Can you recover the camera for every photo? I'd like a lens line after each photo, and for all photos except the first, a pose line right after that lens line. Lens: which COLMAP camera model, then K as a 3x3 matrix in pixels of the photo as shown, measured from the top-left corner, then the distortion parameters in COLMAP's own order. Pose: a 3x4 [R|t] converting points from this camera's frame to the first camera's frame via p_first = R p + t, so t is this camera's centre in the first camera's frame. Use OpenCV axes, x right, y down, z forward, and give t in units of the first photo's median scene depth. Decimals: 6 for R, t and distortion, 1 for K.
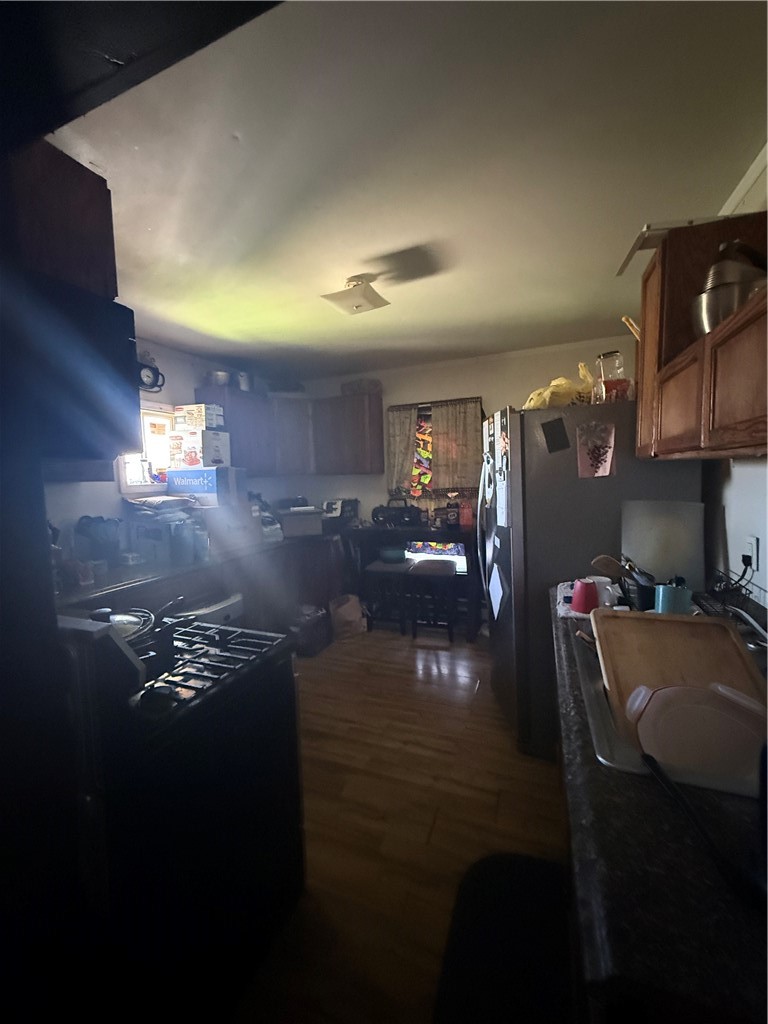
lens RADIAL K [[408.8, 0, 384.0], [0, 408.8, 512.0], [0, 0, 1]] dist [-0.000542, 0.000091]
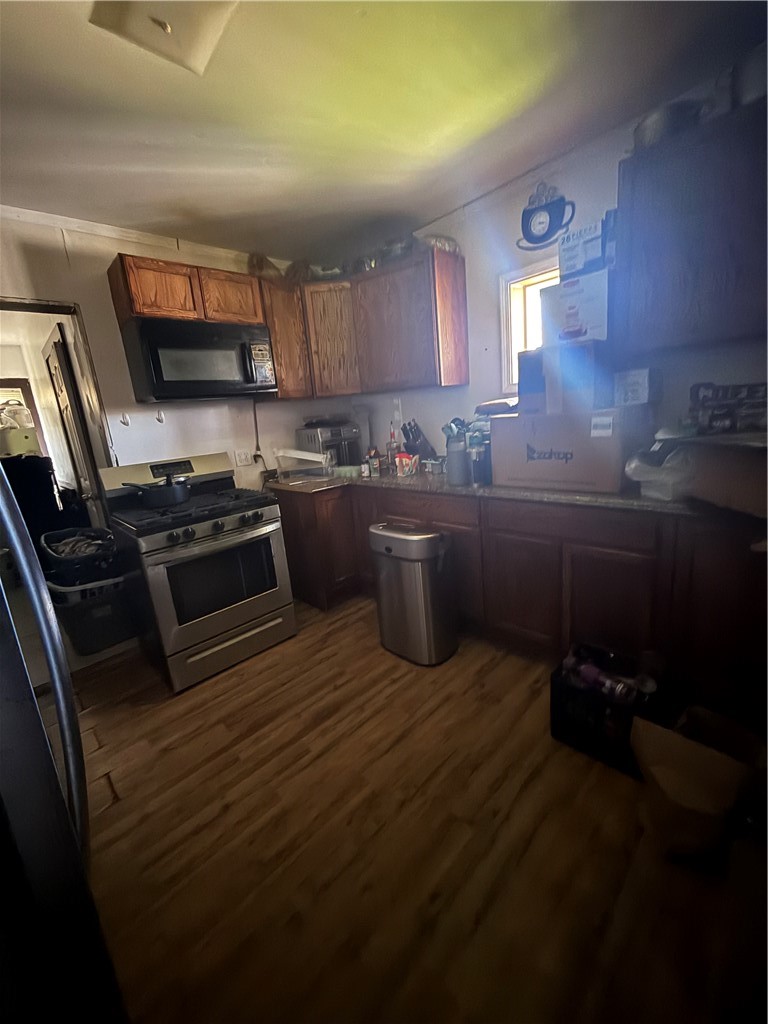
lens RADIAL K [[408.8, 0, 384.0], [0, 408.8, 512.0], [0, 0, 1]] dist [-0.000542, 0.000091]
pose [[-0.413435, 0.264166, -0.871371, 0.287675], [0.018204, 0.959196, 0.282154, -0.052516], [0.910352, 0.100789, -0.401374, 1.054029]]
